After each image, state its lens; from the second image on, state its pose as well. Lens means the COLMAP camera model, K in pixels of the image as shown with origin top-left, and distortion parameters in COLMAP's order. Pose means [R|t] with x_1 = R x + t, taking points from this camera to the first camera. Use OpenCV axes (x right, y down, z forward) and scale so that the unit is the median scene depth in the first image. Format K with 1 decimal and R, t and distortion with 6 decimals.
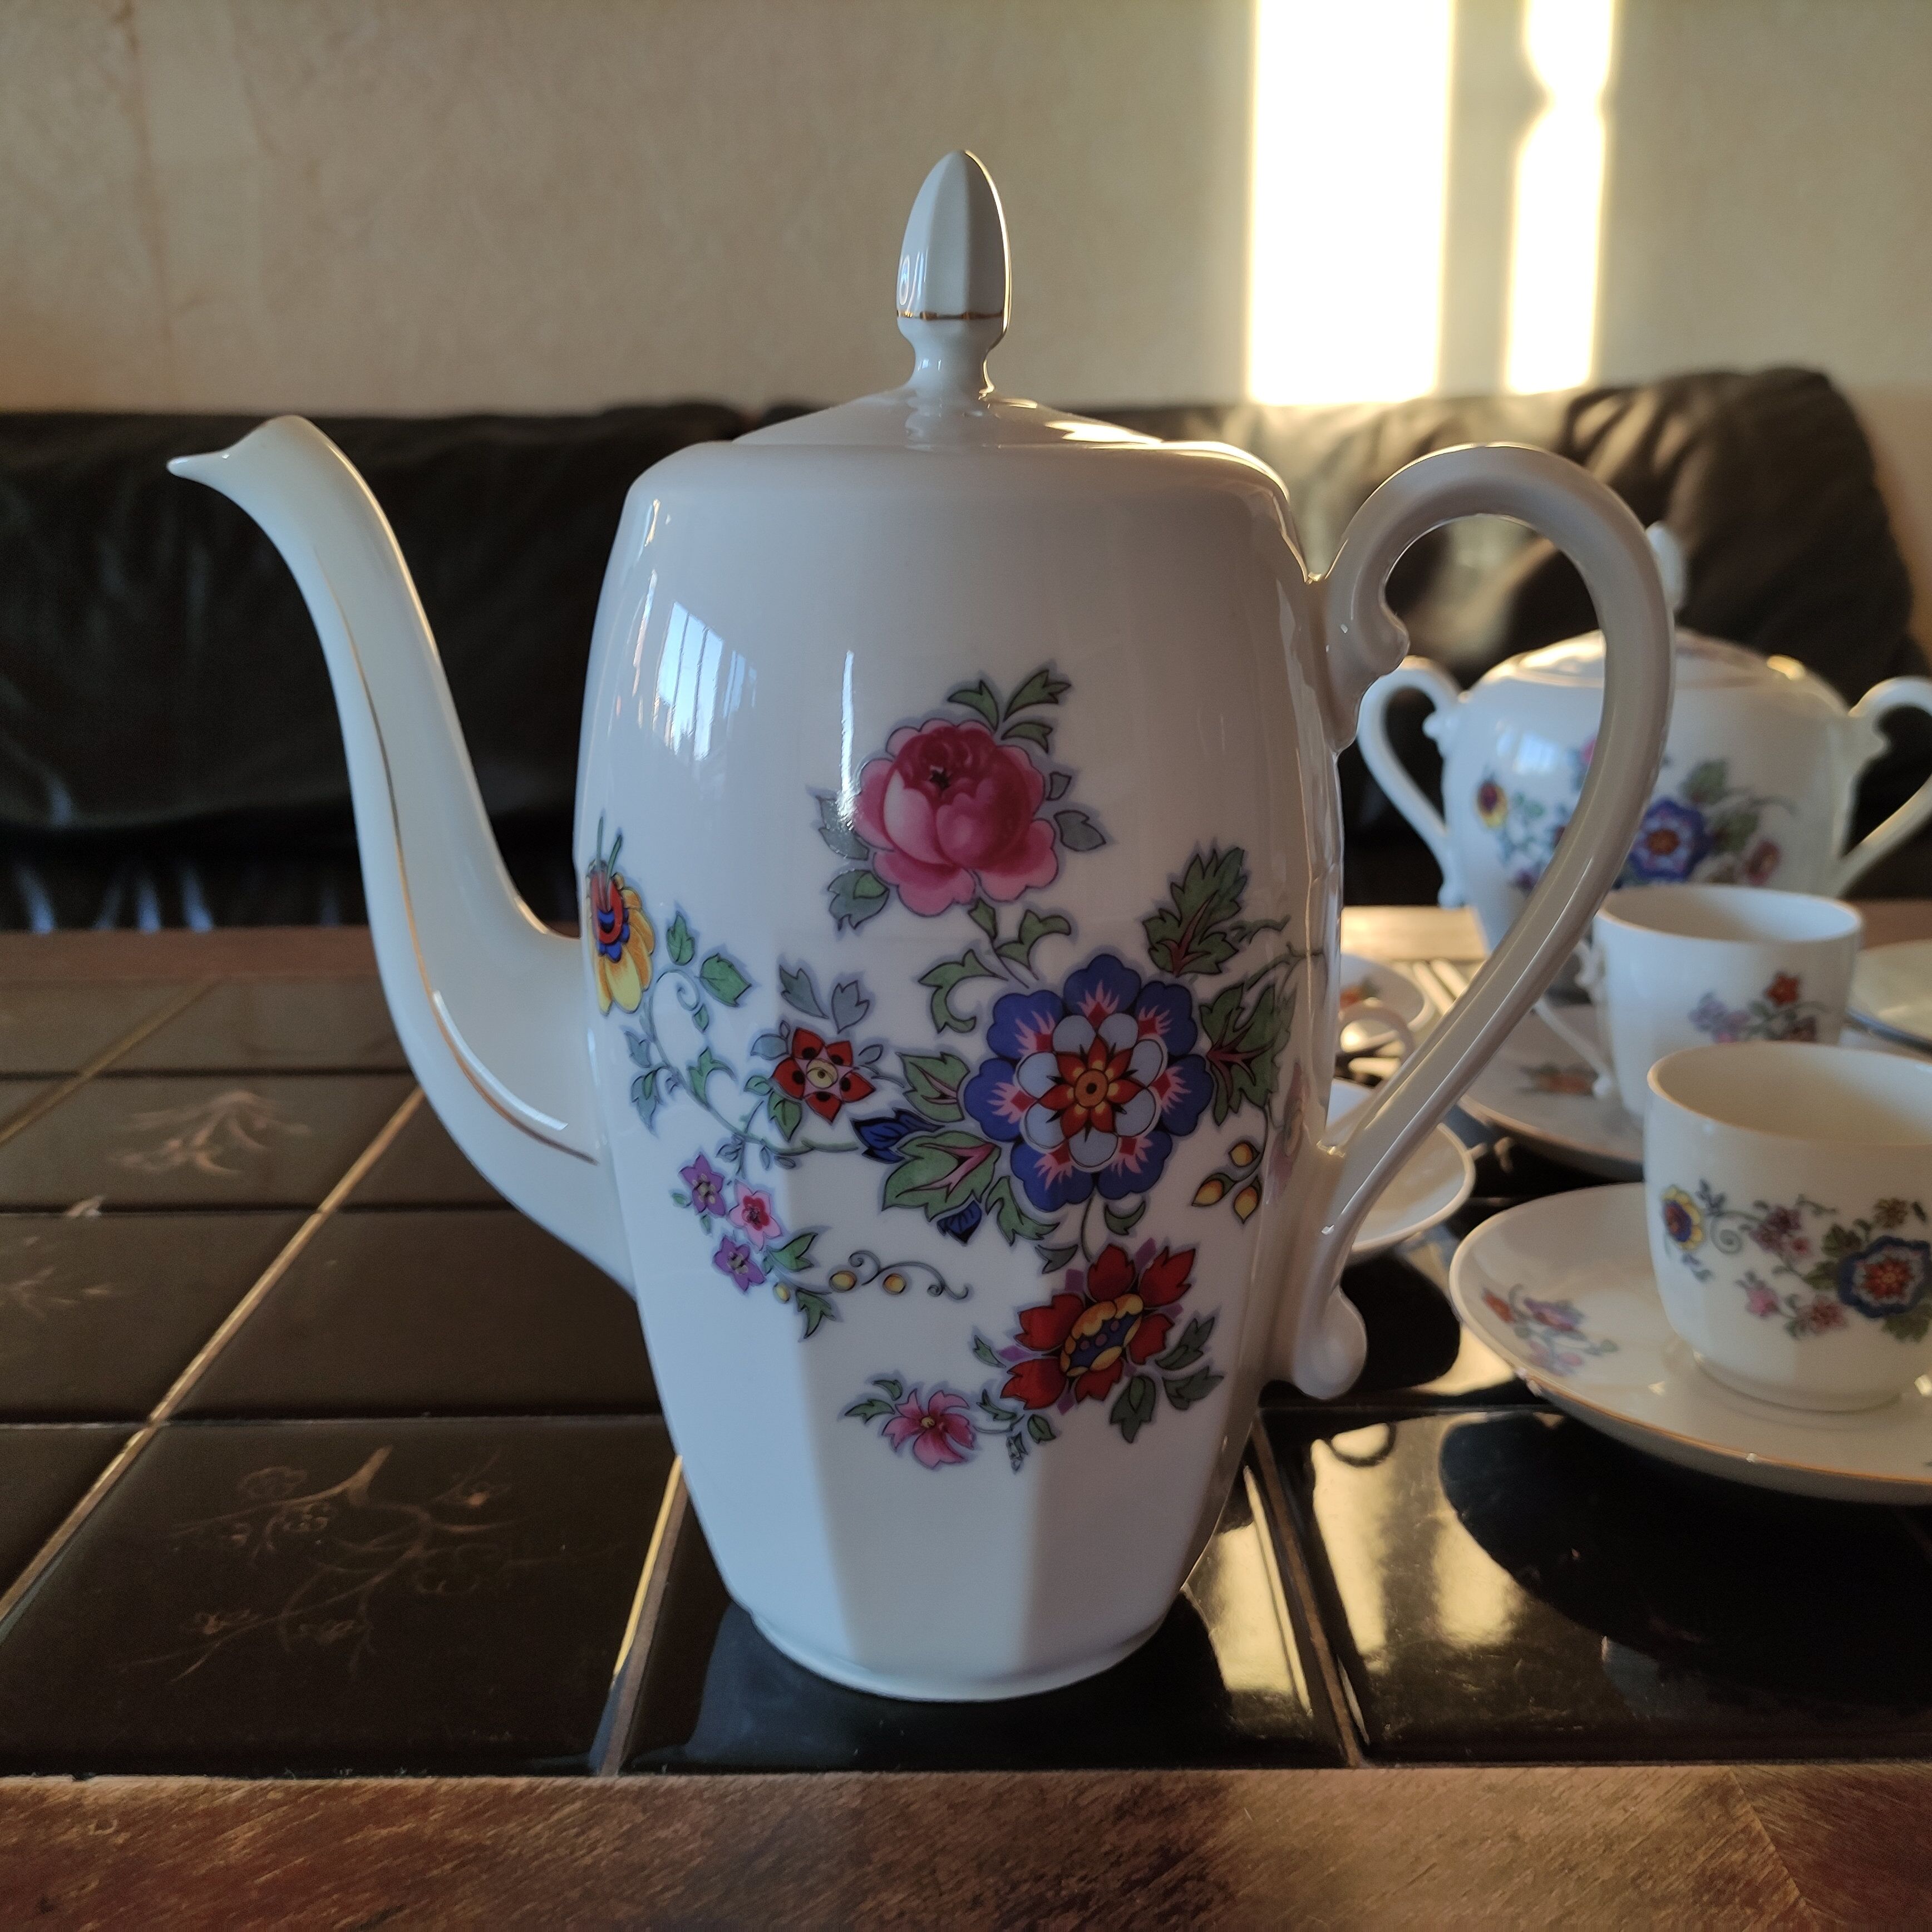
lens RADIAL K [[1898.1, 0, 966.0], [0, 1898.1, 966.0], [0, 0, 1]] dist [0.108902, -0.000088]
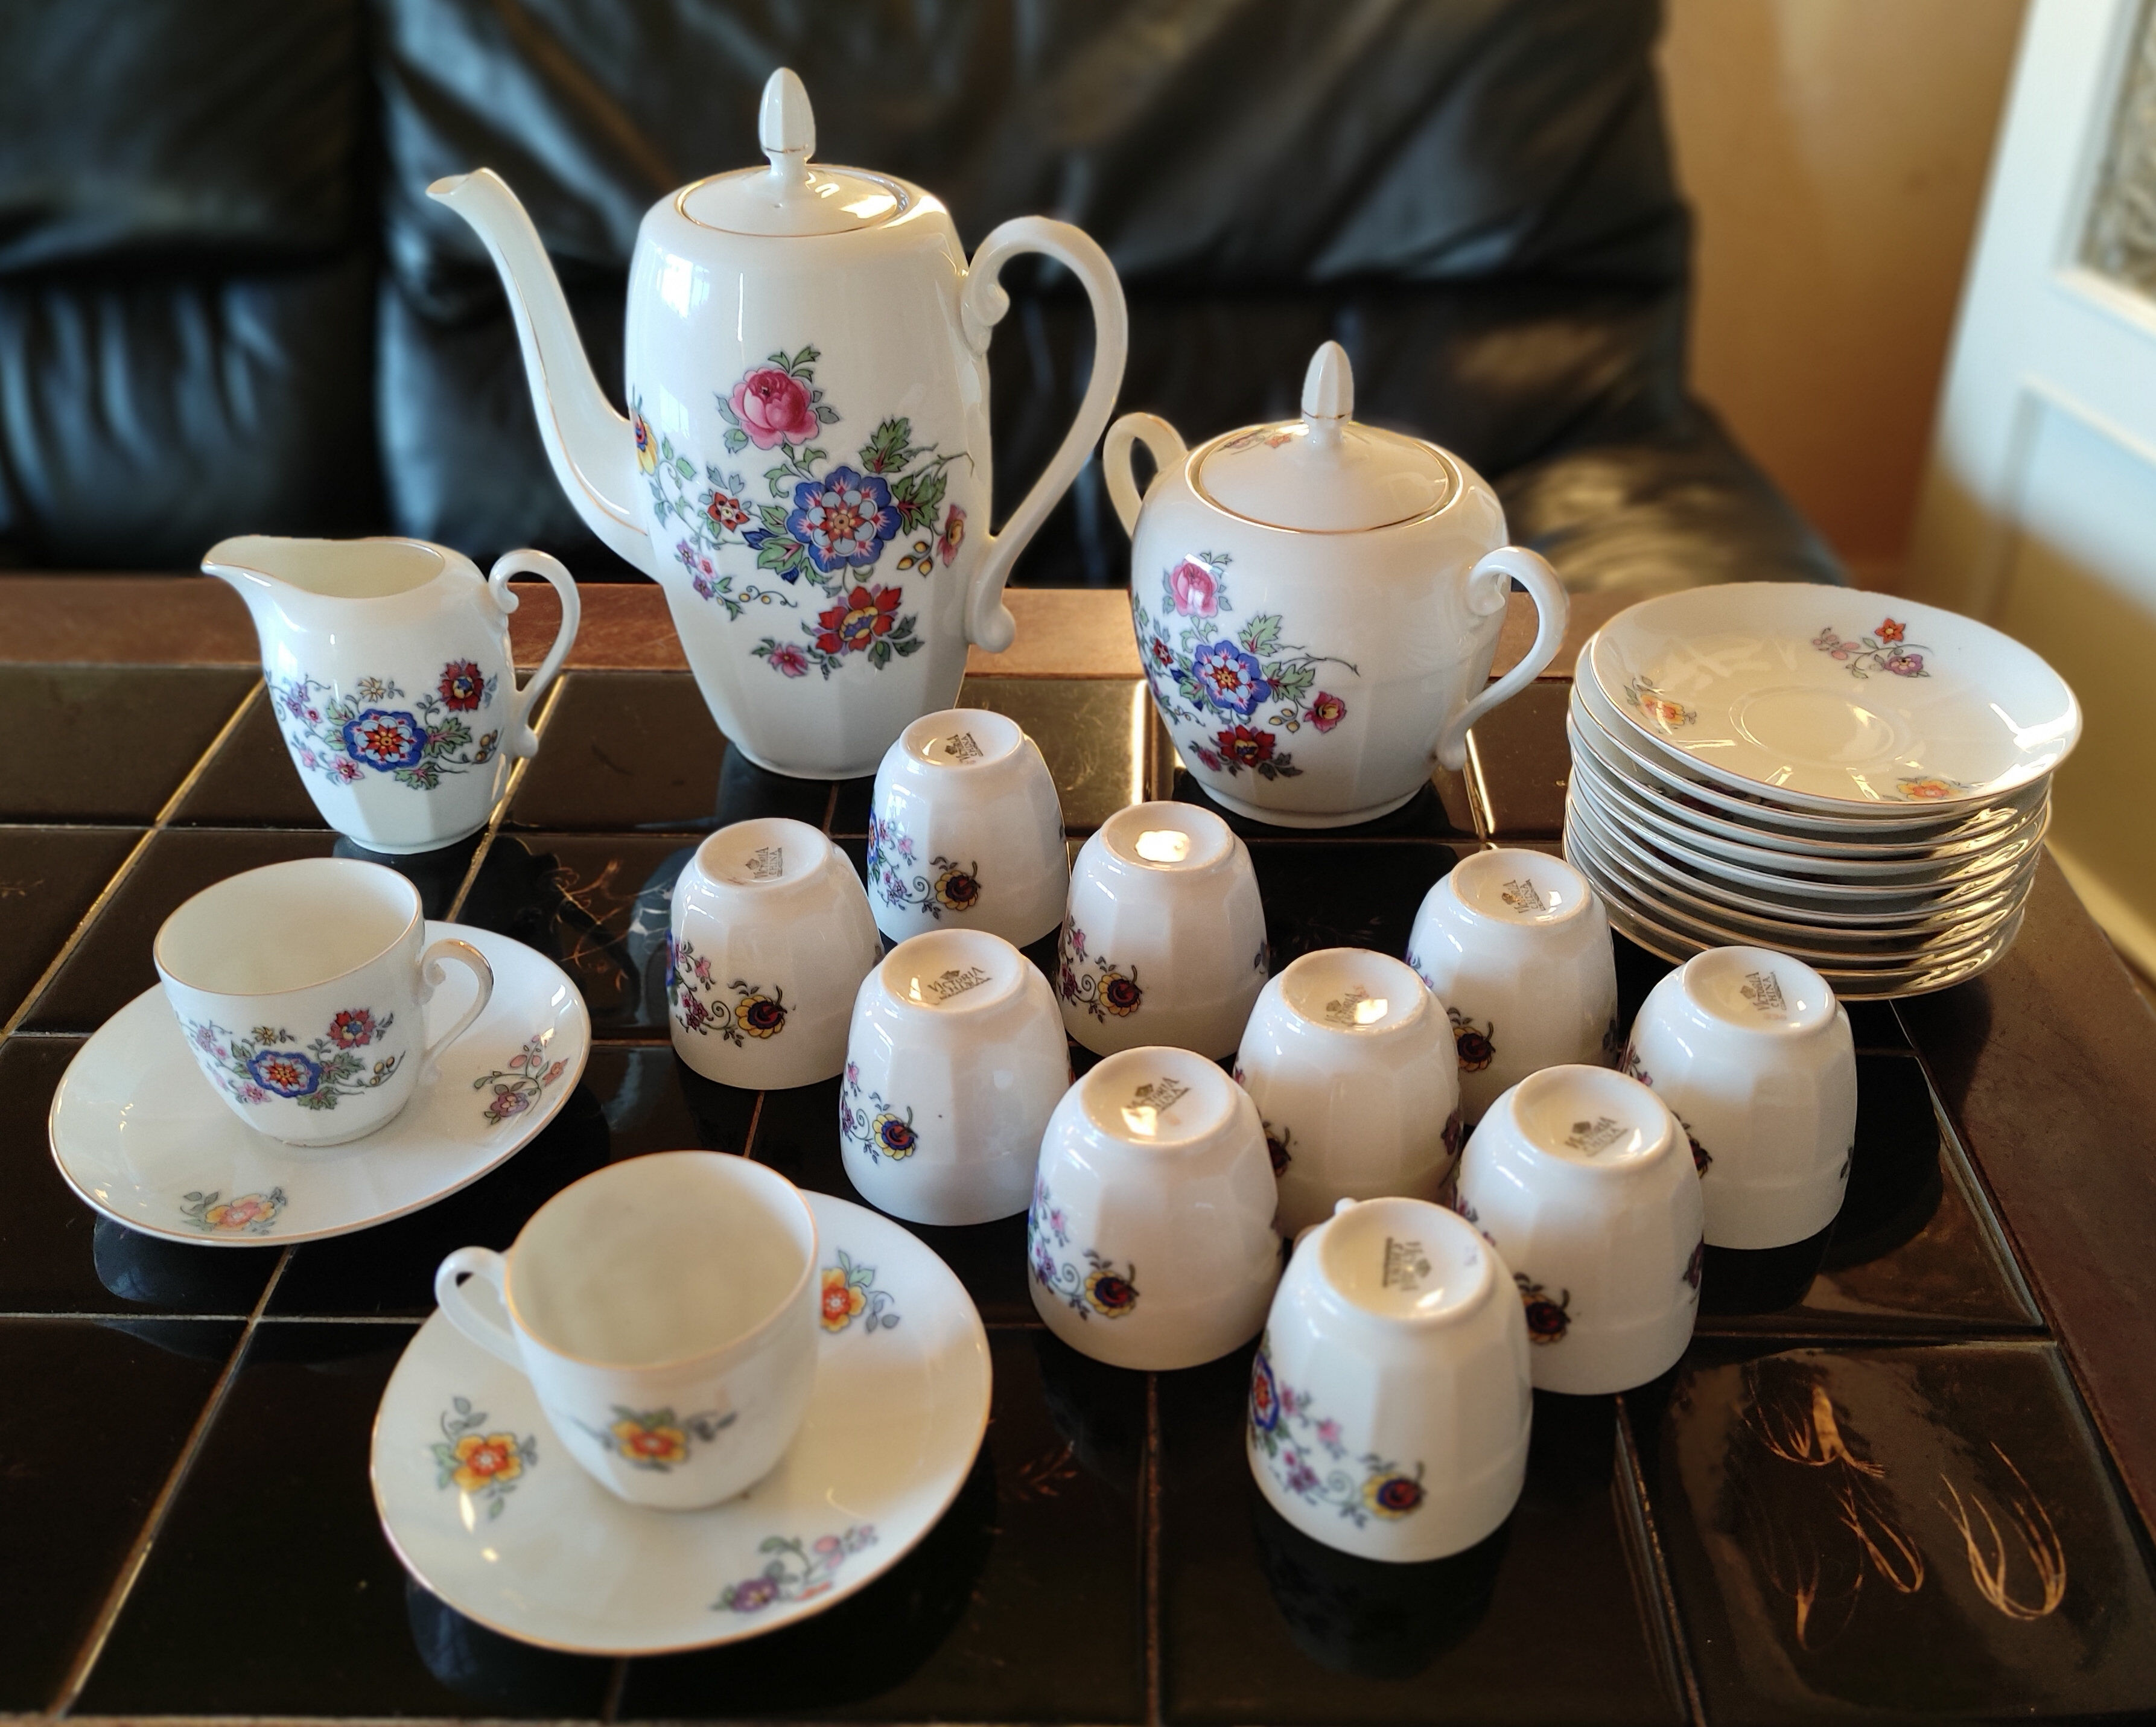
lens RADIAL K [[2045.5, 0, 1078.0], [0, 2045.5, 863.5], [0, 0, 1]] dist [0.004512, 0.002925]
pose [[0.997884, 0.038655, -0.052273, 0.494899], [-0.019483, 0.944887, 0.326815, -0.359895], [0.062025, -0.325106, 0.943641, -1.467291]]
